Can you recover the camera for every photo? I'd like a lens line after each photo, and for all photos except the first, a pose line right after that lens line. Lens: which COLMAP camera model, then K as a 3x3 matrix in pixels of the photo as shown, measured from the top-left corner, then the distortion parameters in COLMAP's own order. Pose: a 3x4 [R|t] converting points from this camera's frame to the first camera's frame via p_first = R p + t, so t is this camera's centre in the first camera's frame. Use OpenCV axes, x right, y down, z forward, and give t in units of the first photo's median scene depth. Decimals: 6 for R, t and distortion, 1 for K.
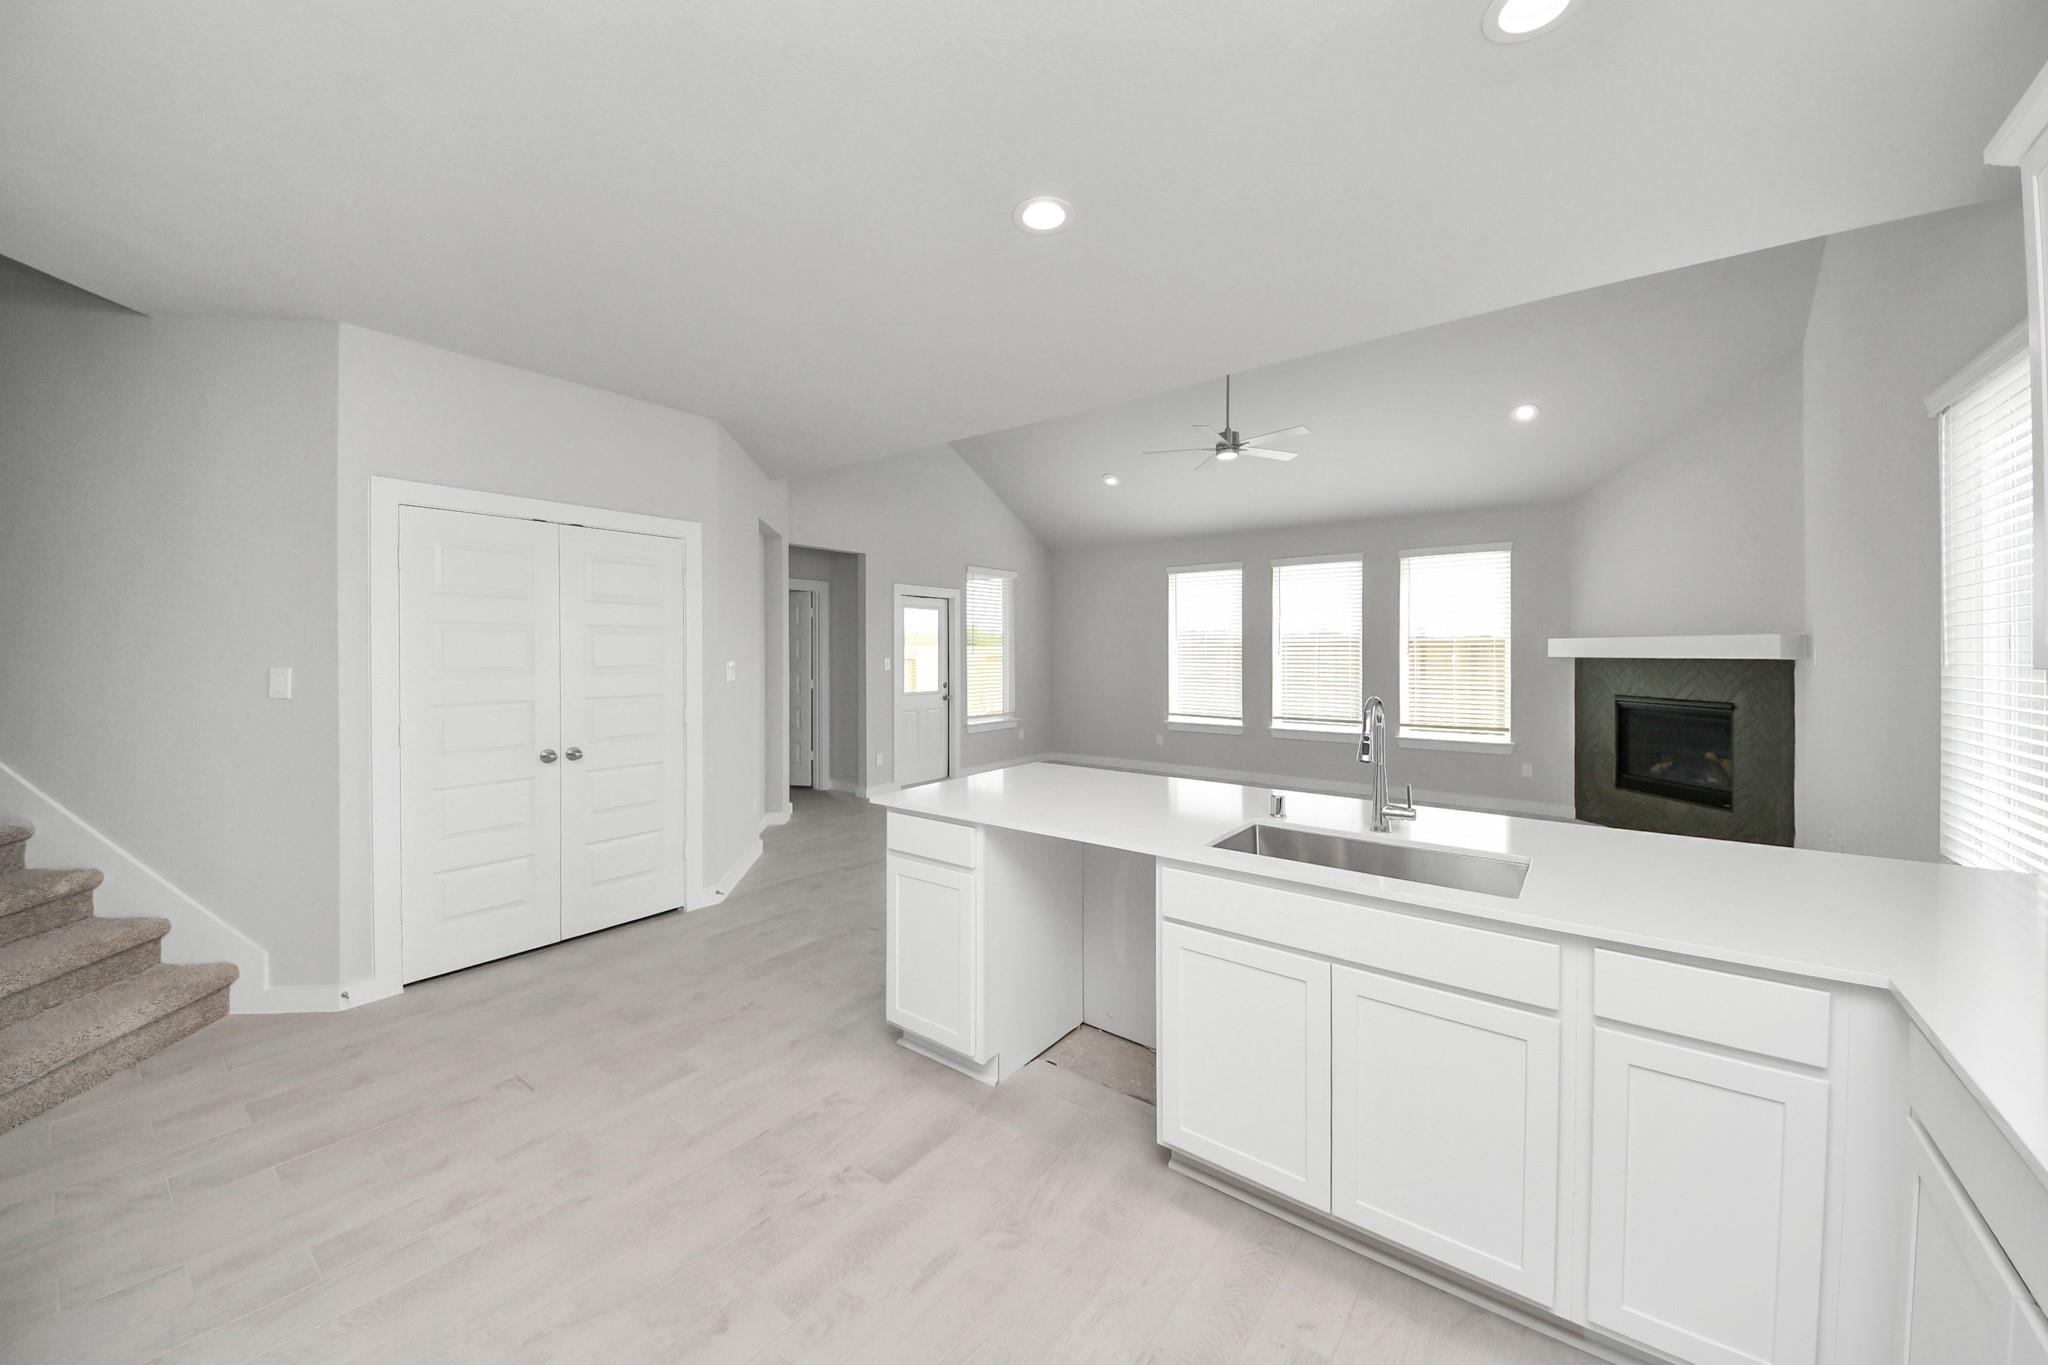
lens RADIAL K [[732.9, 0, 1006.9], [0, 732.9, 668.1], [0, 0, 1]] dist [0.005052, -0.004652]
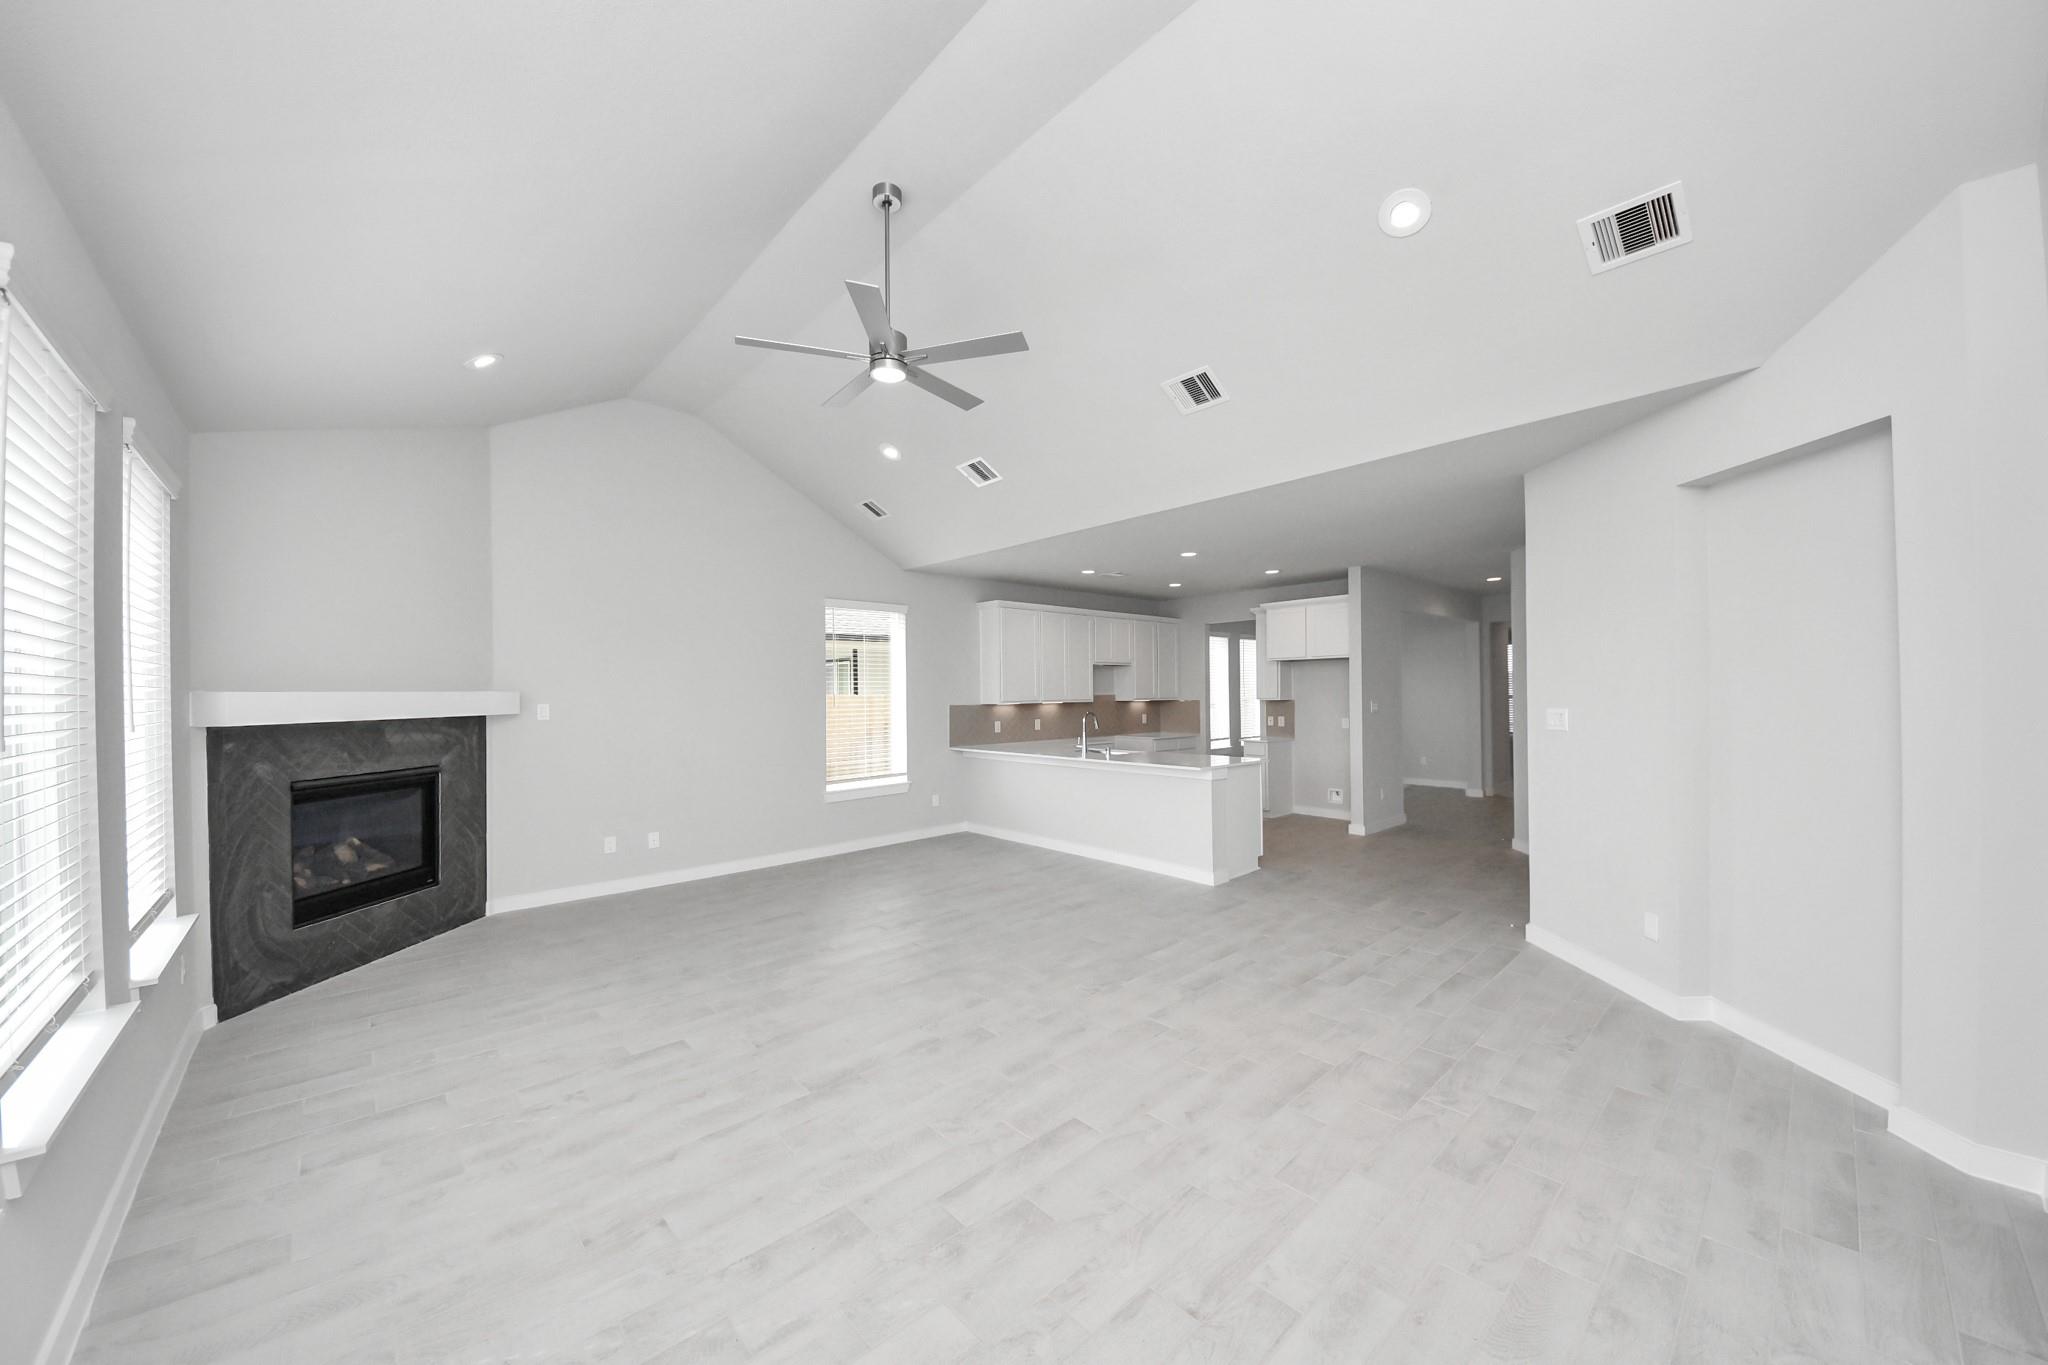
lens RADIAL K [[732.9, 0, 1025.1], [0, 732.9, 683.8], [0, 0, 1]] dist [0.005052, -0.004652]
pose [[-0.989151, 0.012281, 0.146391, 0.105877], [0.014392, 0.999807, 0.013369, -0.045620], [-0.146199, 0.015331, -0.989136, 1.481902]]
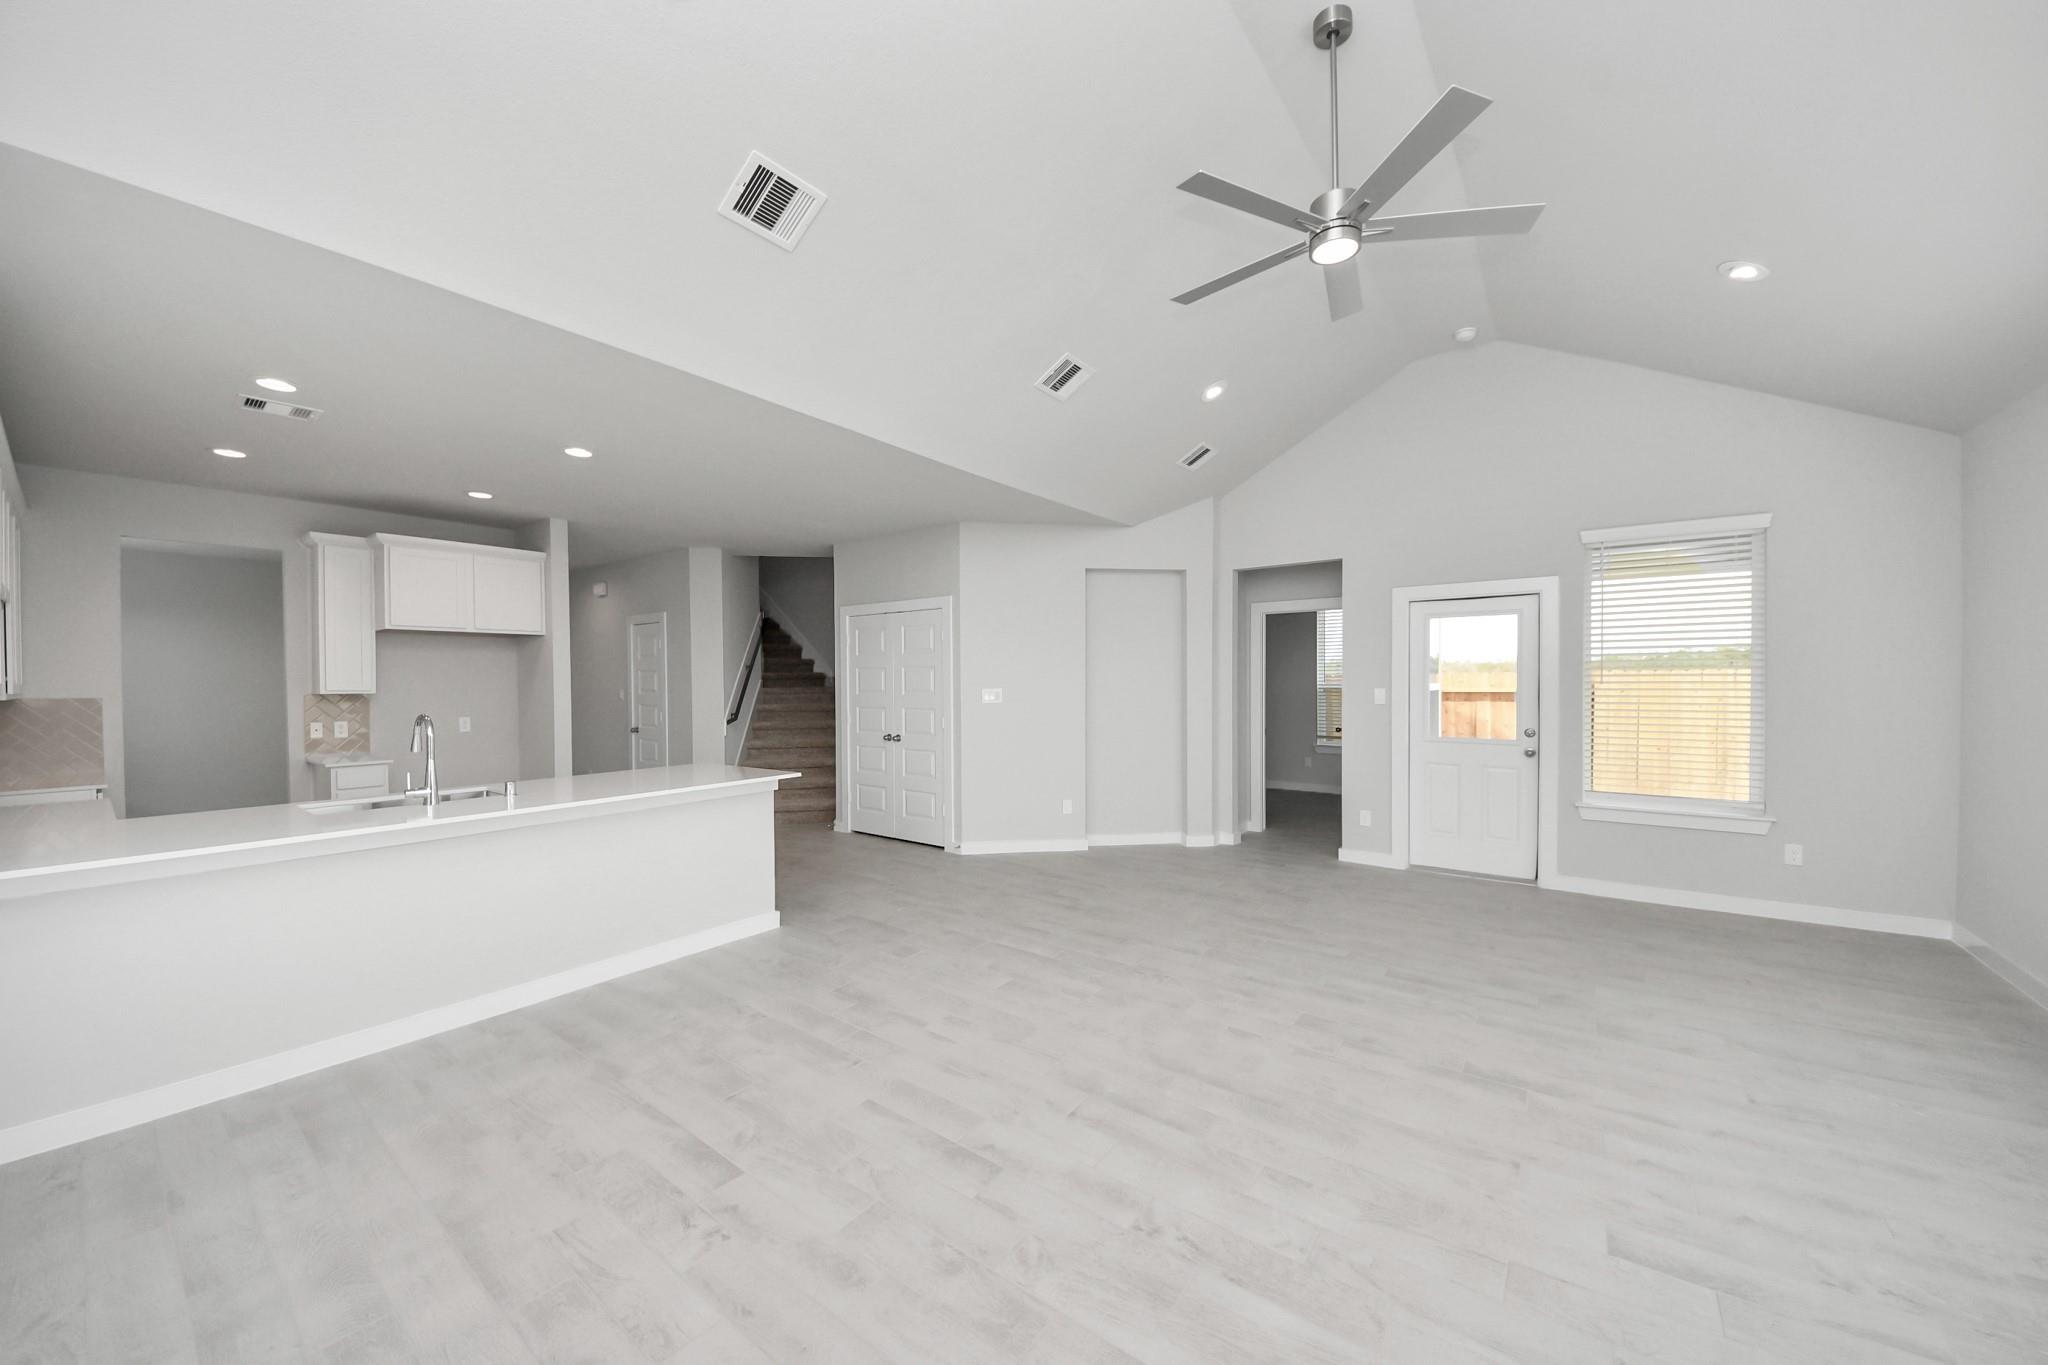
lens RADIAL K [[732.9, 0, 1022.3], [0, 732.9, 683.0], [0, 0, 1]] dist [0.005052, -0.004652]
pose [[0.025456, 0.005792, -0.999659, 0.717959], [-0.018633, 0.999812, 0.005319, -0.019488], [0.999502, 0.018491, 0.025559, 0.753587]]
